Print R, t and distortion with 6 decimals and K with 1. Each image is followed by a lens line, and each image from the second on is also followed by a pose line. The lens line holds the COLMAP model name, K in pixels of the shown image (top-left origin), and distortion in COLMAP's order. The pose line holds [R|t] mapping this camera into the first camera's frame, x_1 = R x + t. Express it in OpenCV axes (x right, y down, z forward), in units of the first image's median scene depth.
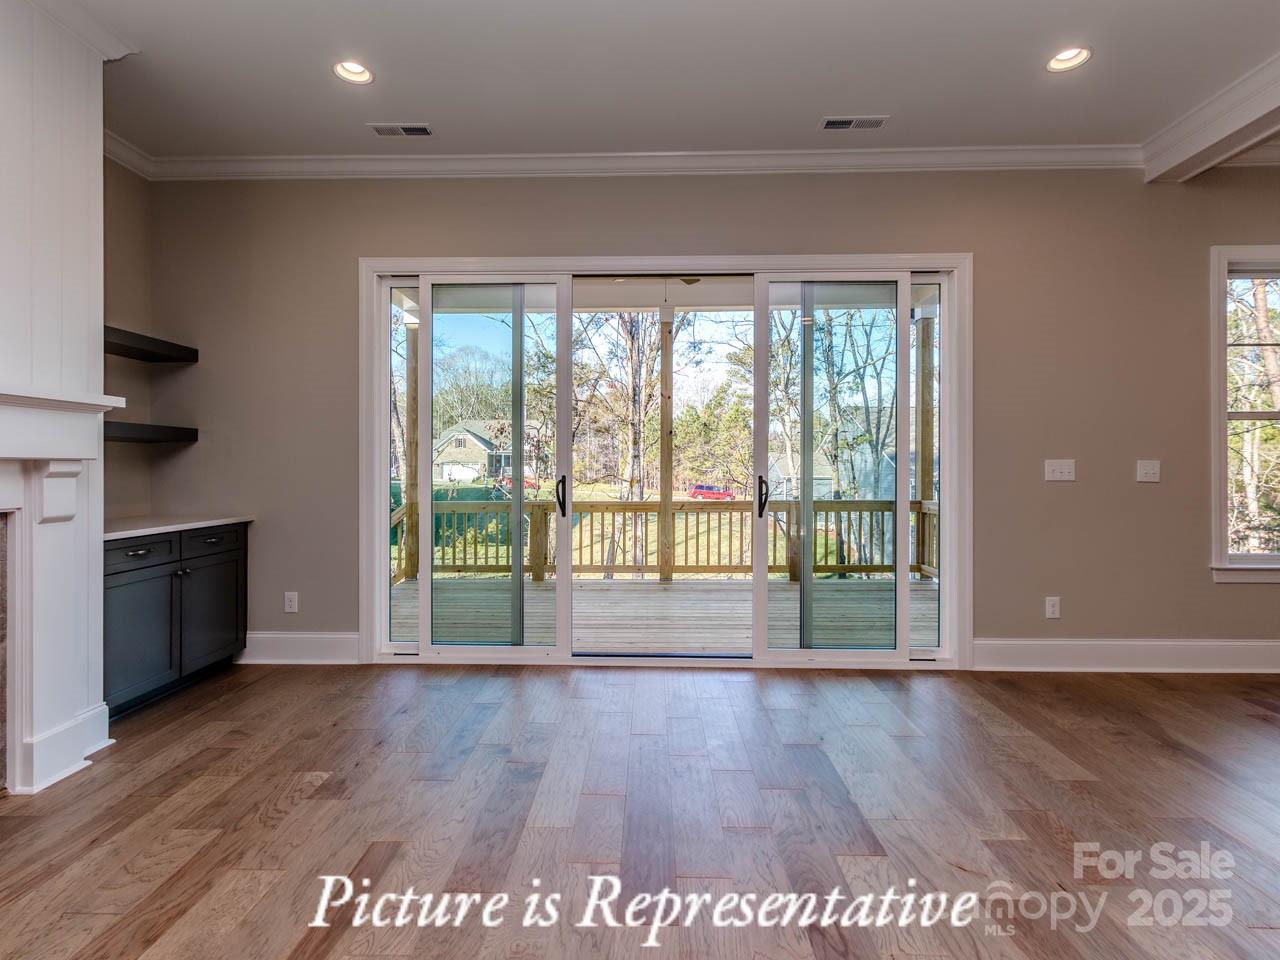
lens RADIAL K [[655.3, 0, 635.7], [0, 655.3, 471.2], [0, 0, 1]] dist [0.006541, -0.001697]
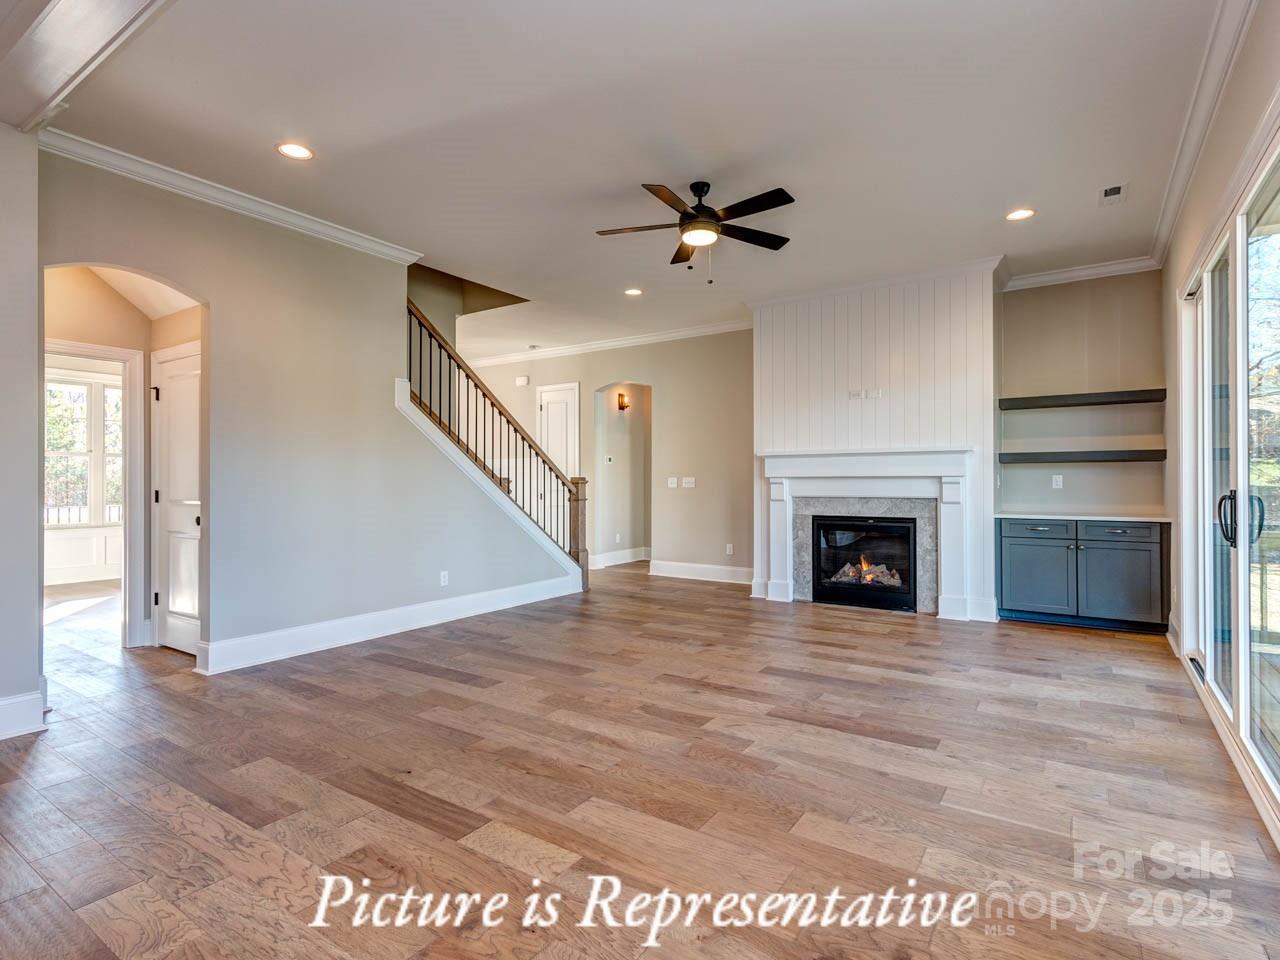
lens RADIAL K [[655.3, 0, 643.5], [0, 655.3, 479.6], [0, 0, 1]] dist [0.006541, -0.001697]
pose [[-0.542109, 0.001394, -0.840307, 1.012950], [-0.000670, 0.999998, 0.002092, -0.006308], [0.840308, 0.001697, -0.542107, 0.857936]]
